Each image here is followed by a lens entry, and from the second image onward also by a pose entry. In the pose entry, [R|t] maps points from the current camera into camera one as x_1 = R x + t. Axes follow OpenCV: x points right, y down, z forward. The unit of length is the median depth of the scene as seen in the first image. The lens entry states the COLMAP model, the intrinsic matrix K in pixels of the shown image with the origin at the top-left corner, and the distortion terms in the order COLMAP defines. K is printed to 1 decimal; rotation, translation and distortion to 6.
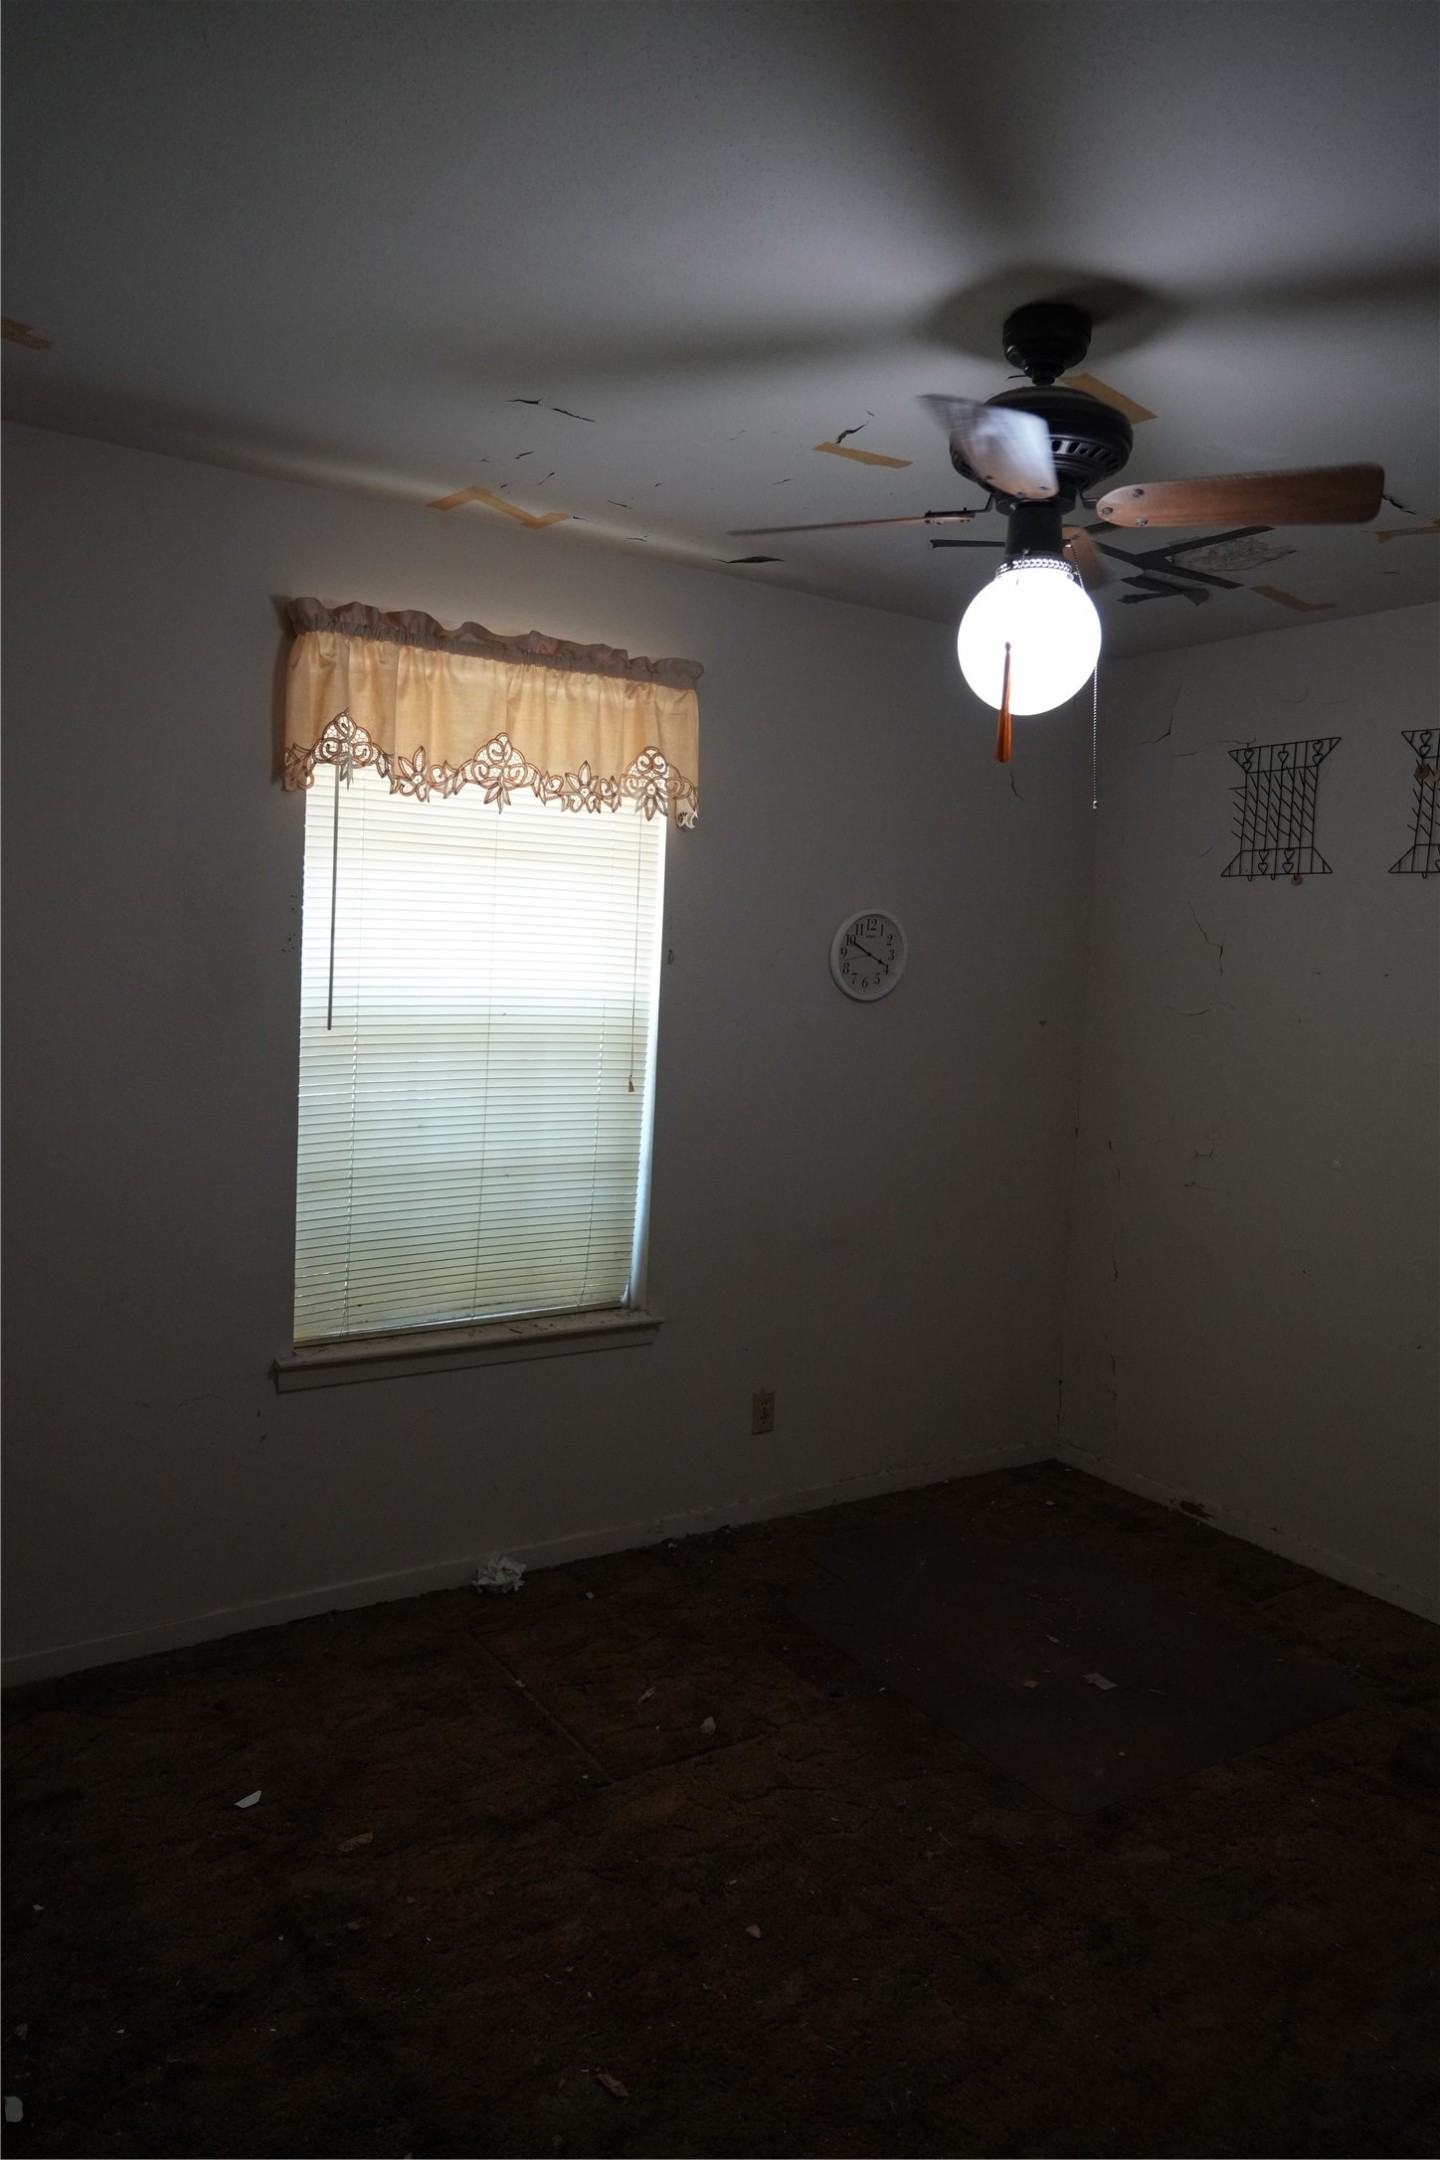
lens RADIAL K [[1449.4, 0, 712.1], [0, 1449.4, 1075.3], [0, 0, 1]] dist [0.003761, -0.000559]
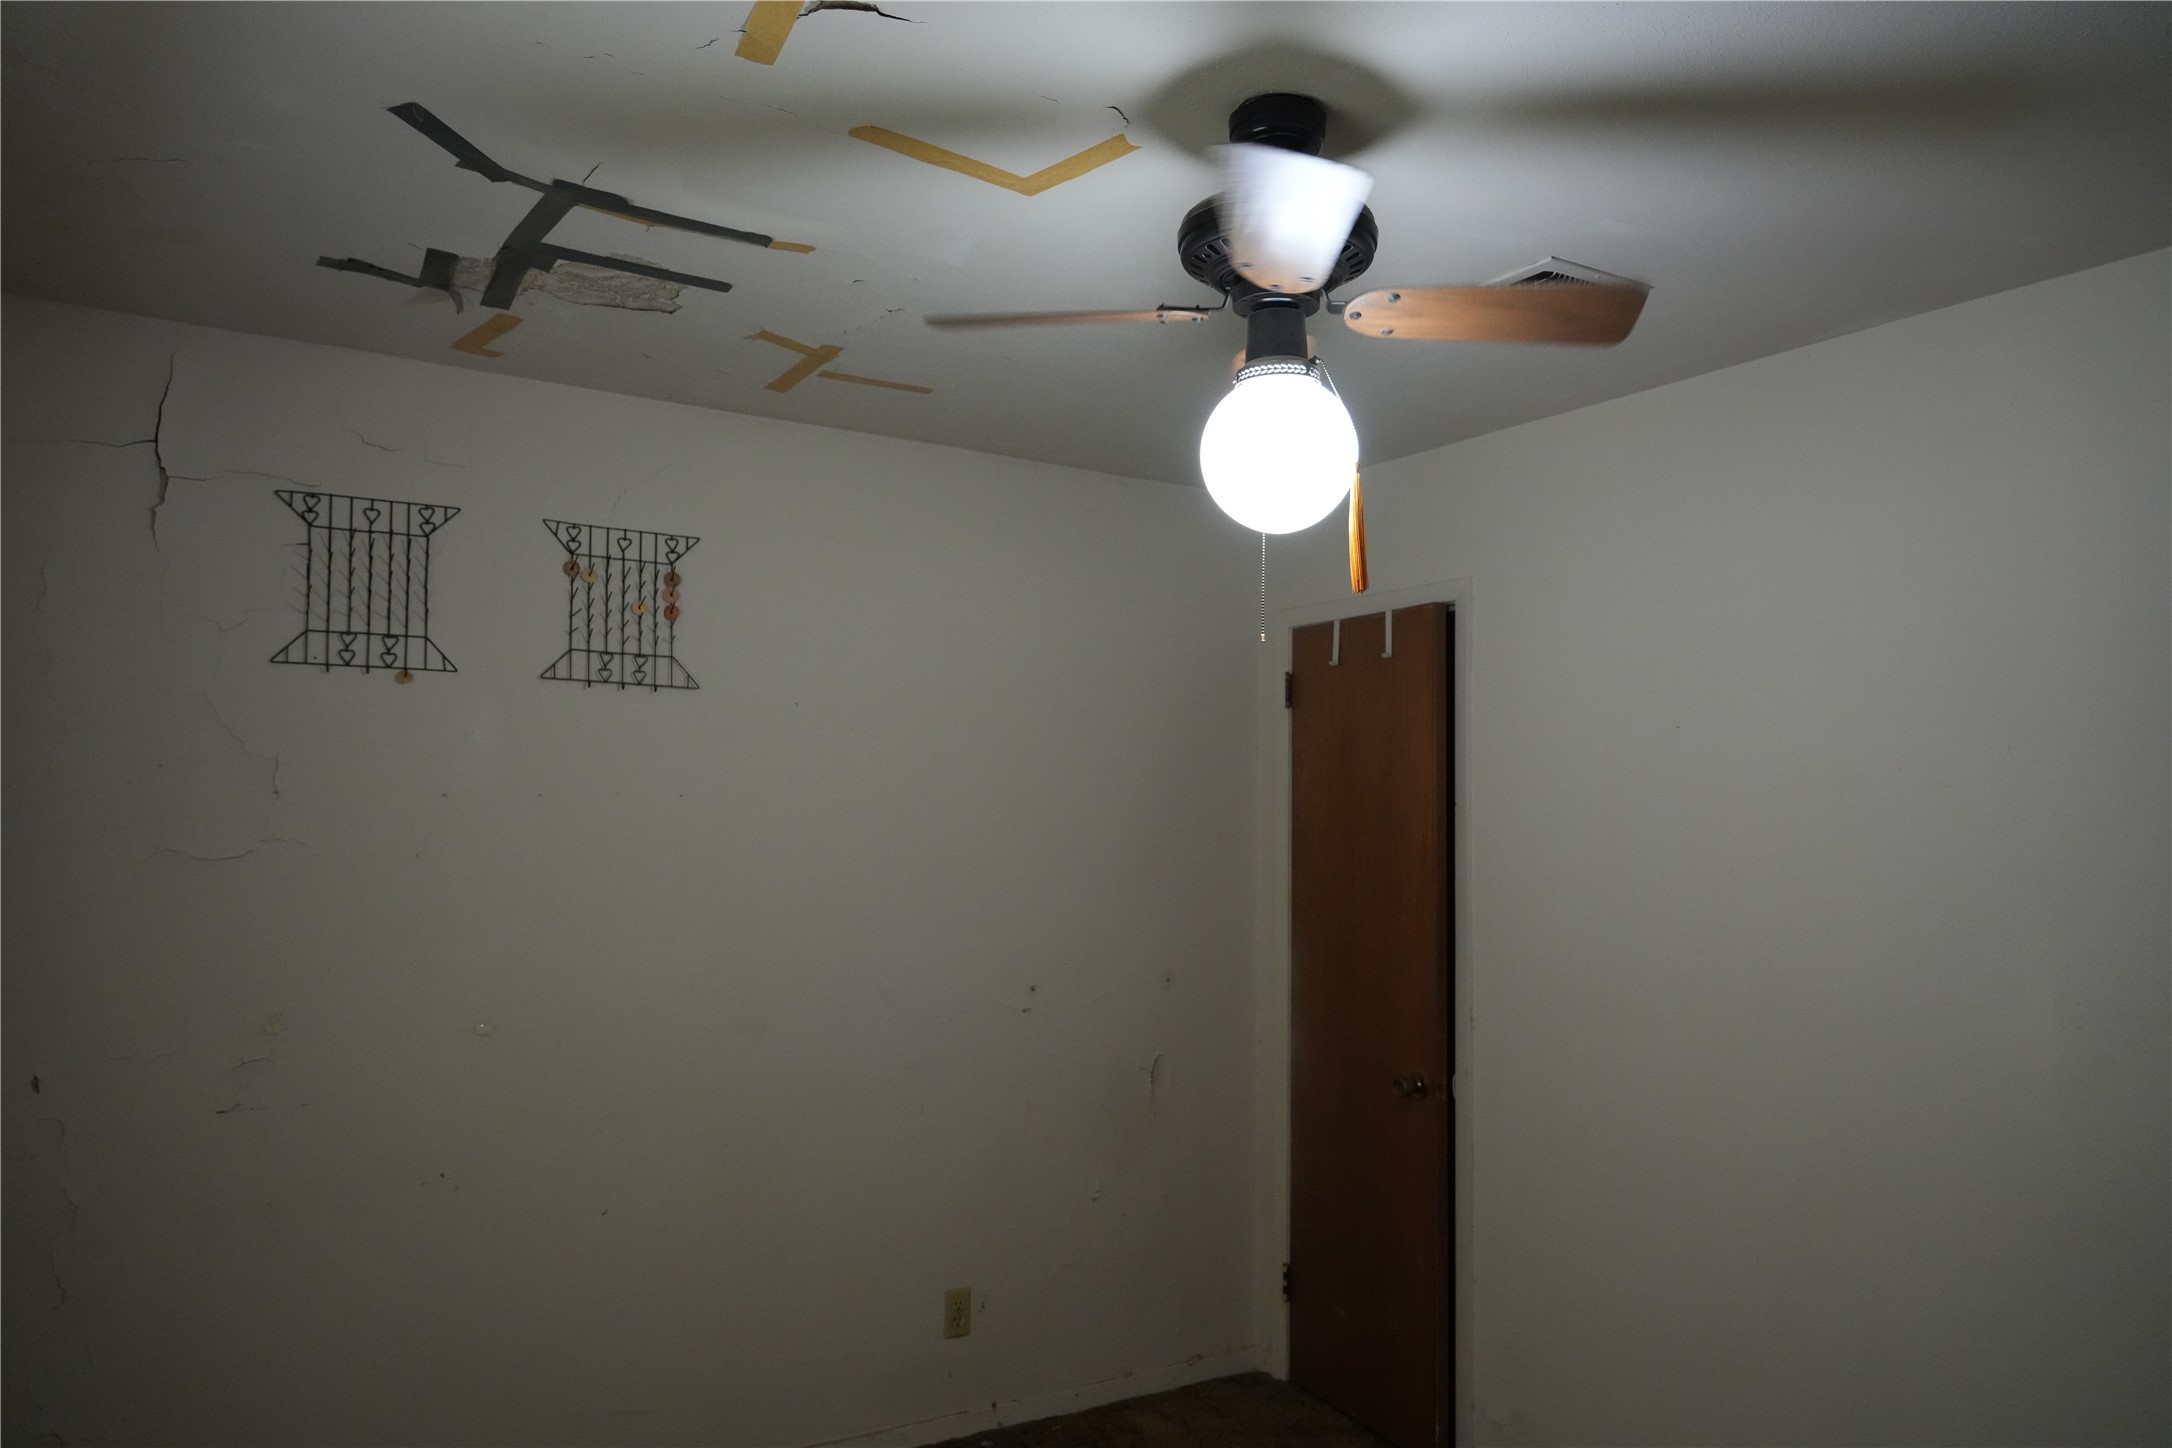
lens RADIAL K [[1457.4, 0, 1087.0], [0, 1457.4, 725.8], [0, 0, 1]] dist [0.003761, -0.000559]
pose [[0.048437, 0.010166, 0.998775, -0.390519], [0.063463, 0.997896, -0.013235, -0.079243], [-0.996808, 0.064026, 0.047690, 0.637128]]
